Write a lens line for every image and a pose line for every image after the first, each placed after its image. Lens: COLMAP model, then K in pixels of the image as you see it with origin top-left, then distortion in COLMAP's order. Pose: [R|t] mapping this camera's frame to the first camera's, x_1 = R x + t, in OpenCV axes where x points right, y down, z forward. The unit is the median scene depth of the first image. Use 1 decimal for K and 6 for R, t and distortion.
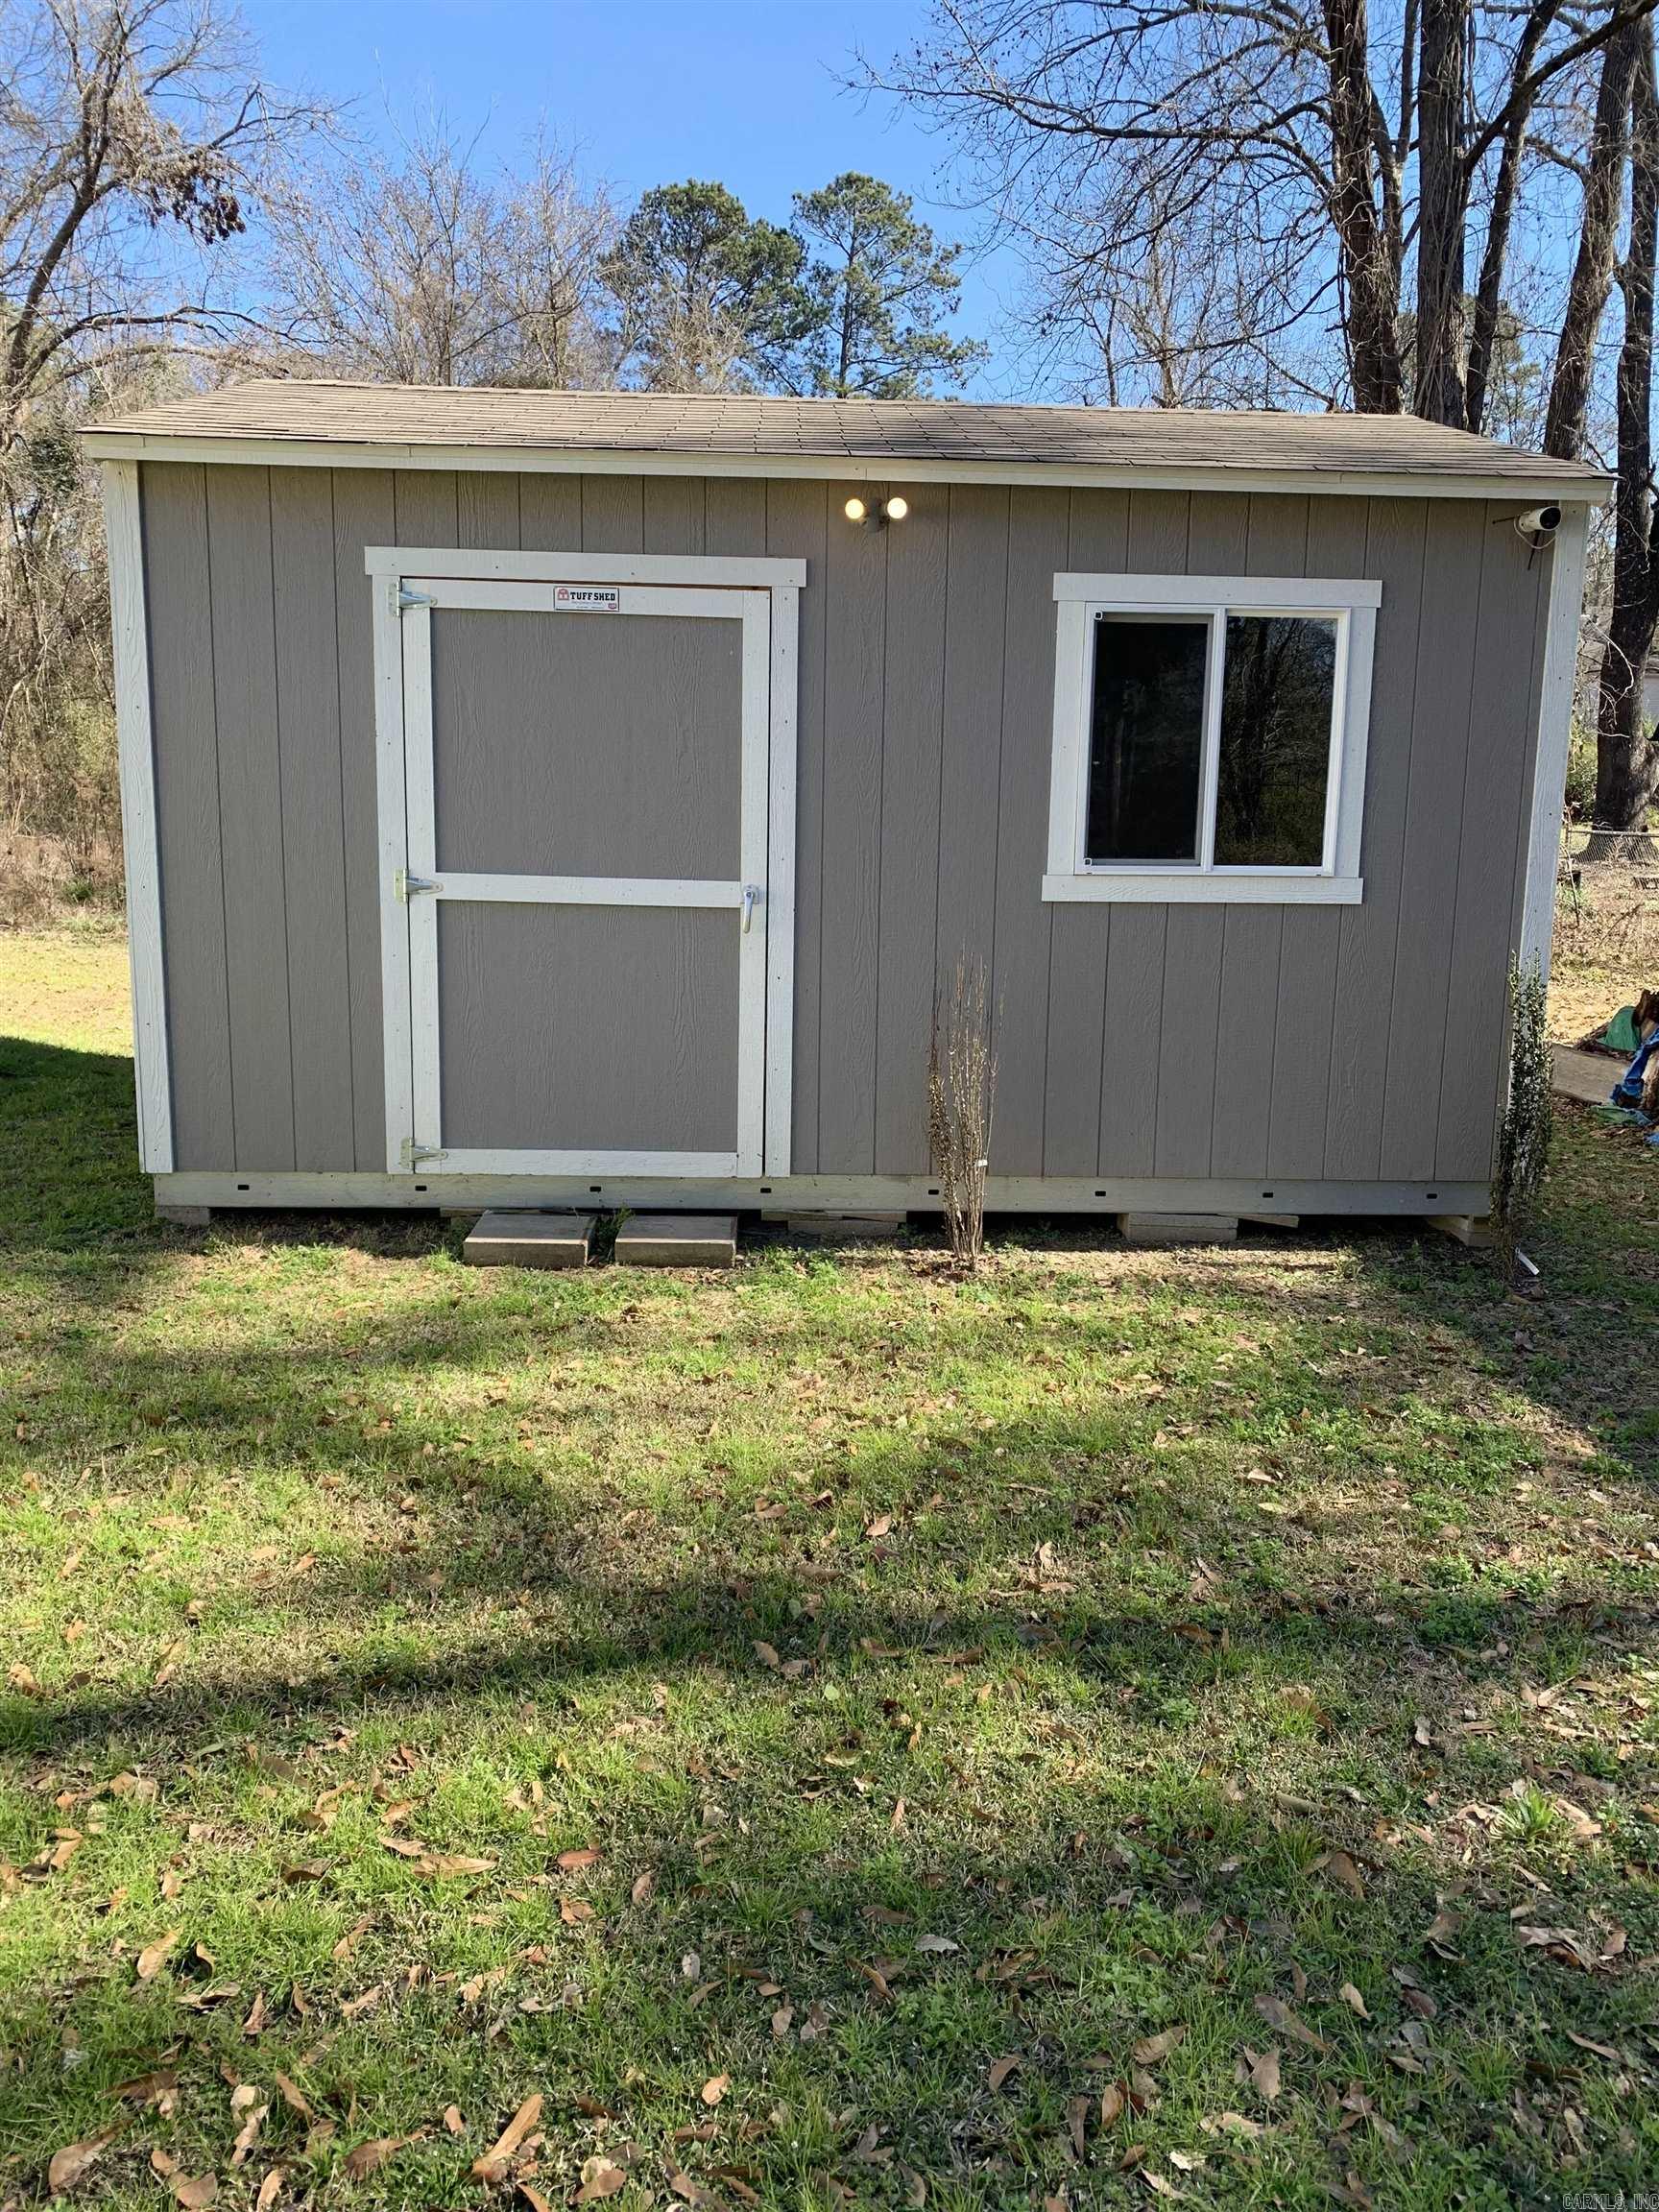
lens RADIAL K [[1658.7, 0, 825.4], [0, 1658.7, 1104.7], [0, 0, 1]] dist [0.008683, -0.012353]
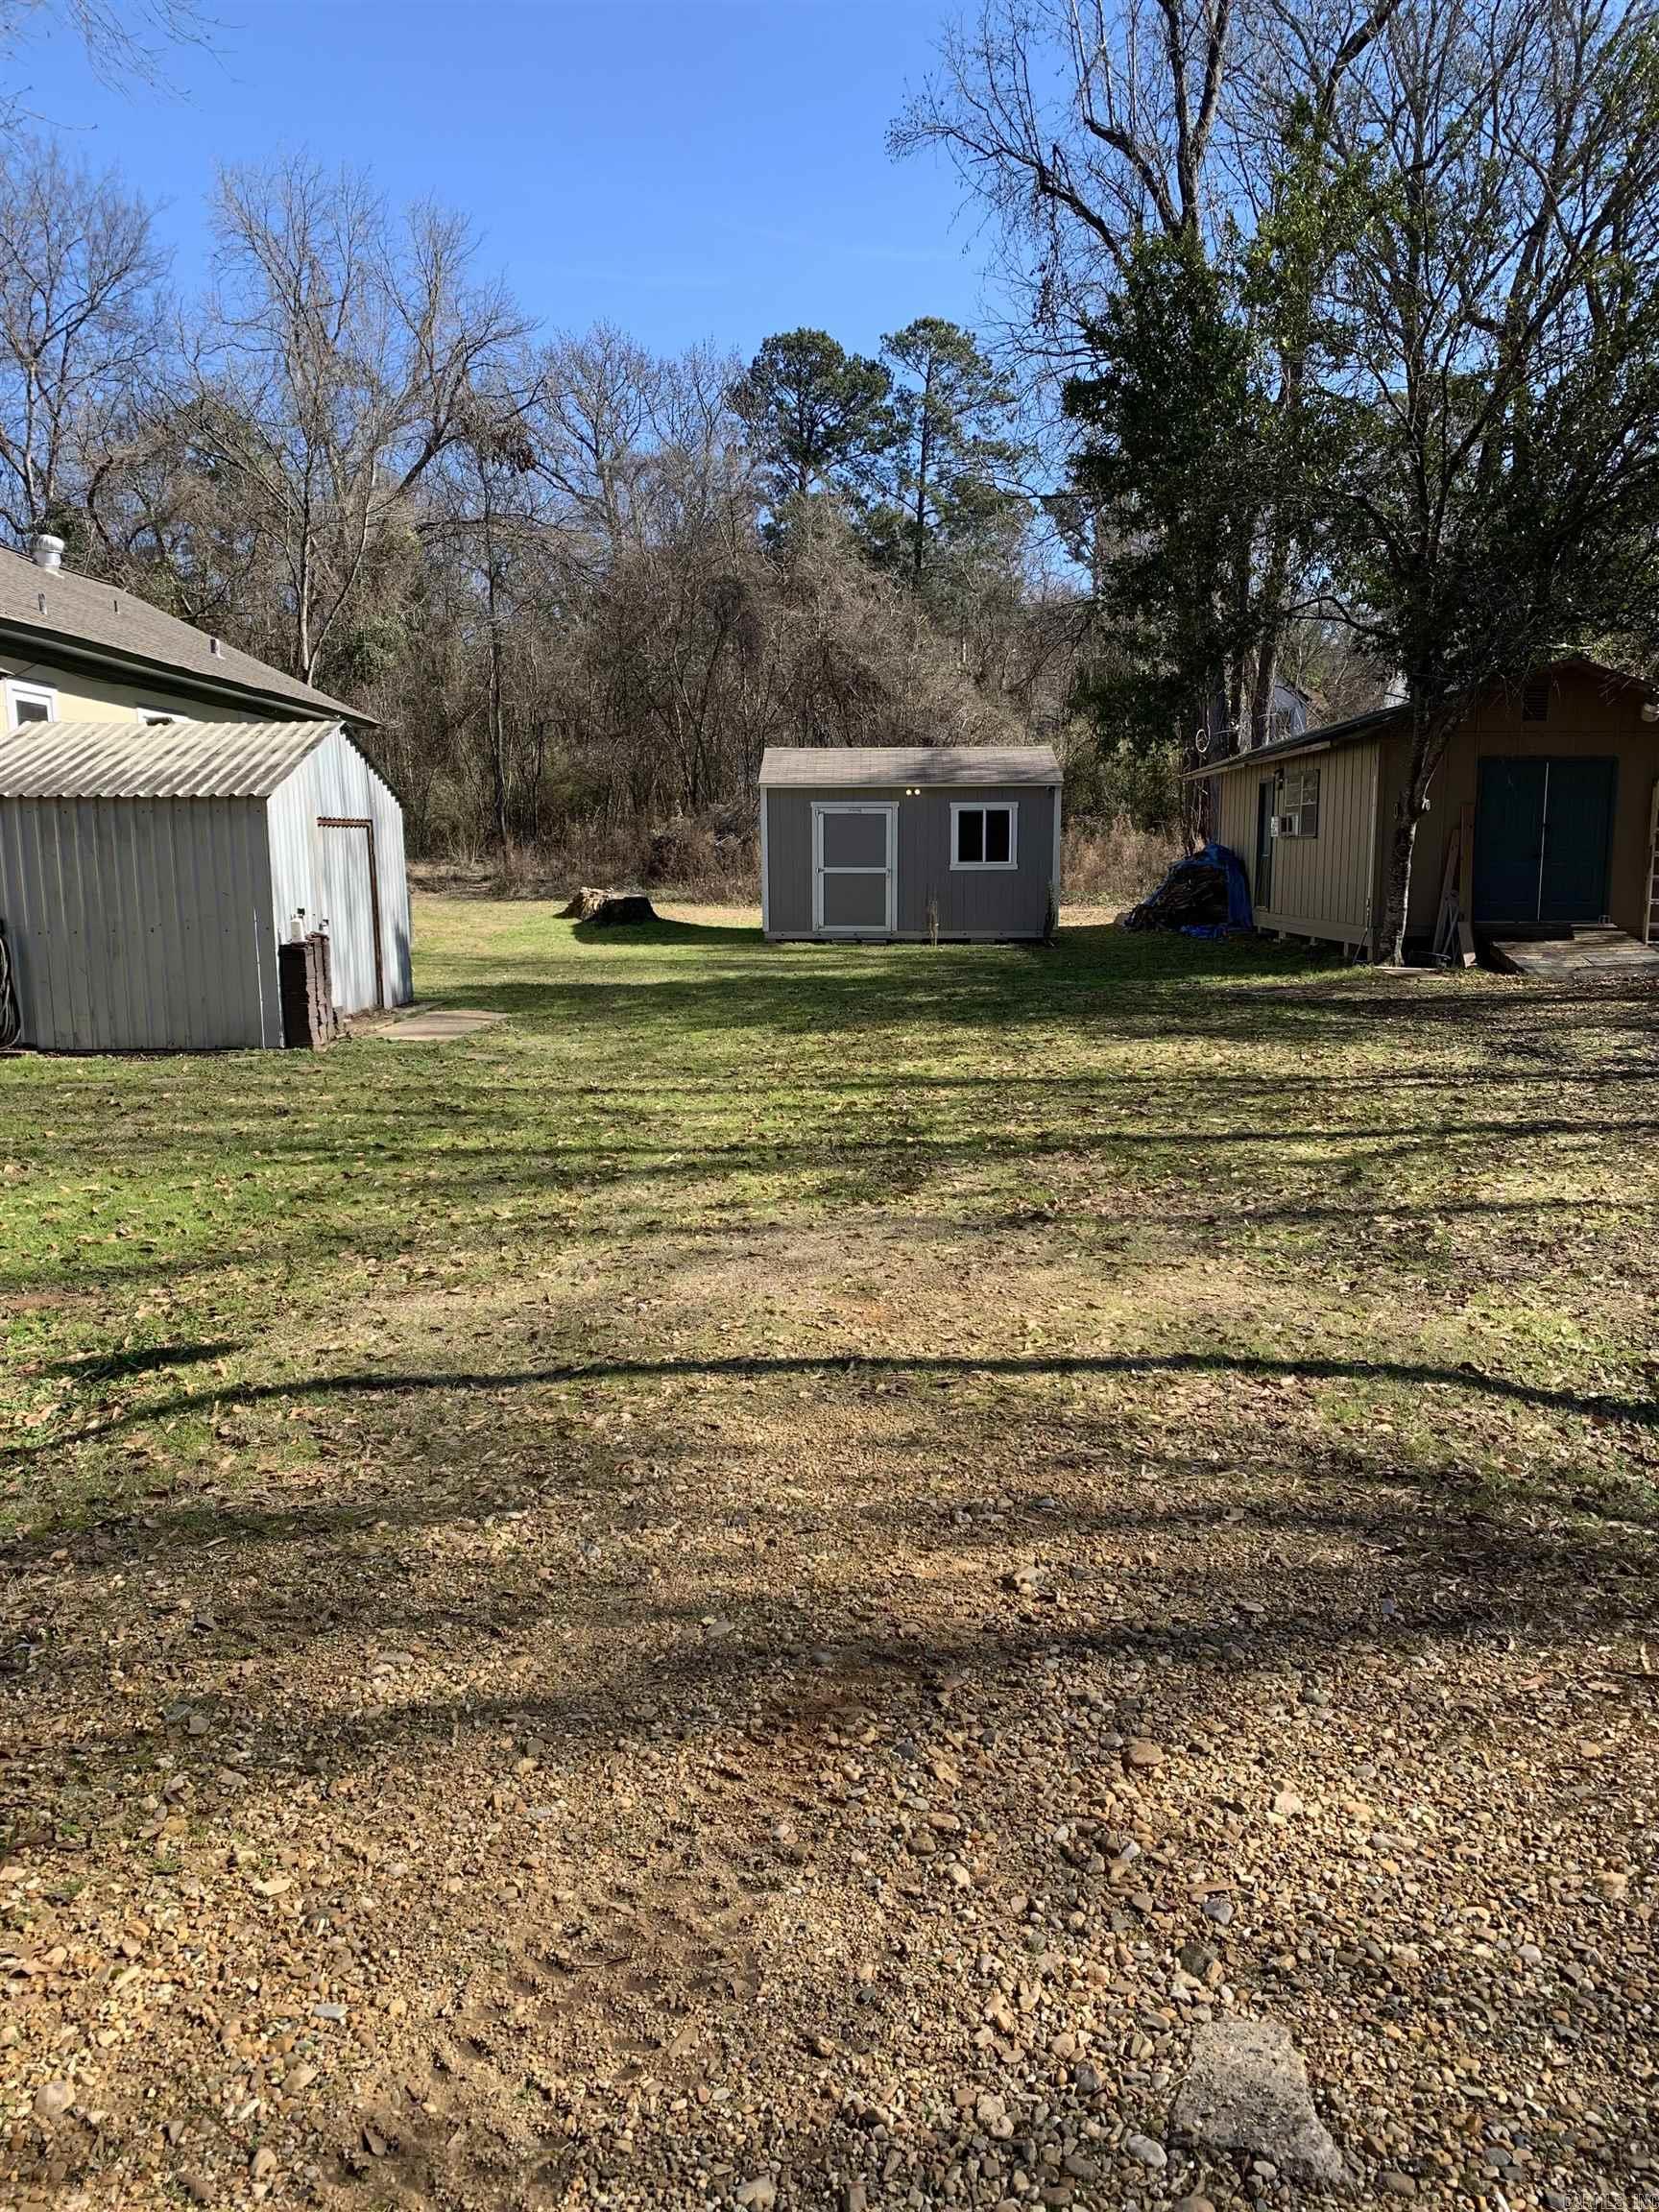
lens RADIAL K [[1658.7, 0, 835.9], [0, 1658.7, 1110.2], [0, 0, 1]] dist [0.008683, -0.012353]
pose [[0.998566, -0.012651, -0.052011, 0.004264], [0.012653, 0.999920, -0.000294, 0.040111], [0.052011, -0.000364, 0.998646, -0.258238]]
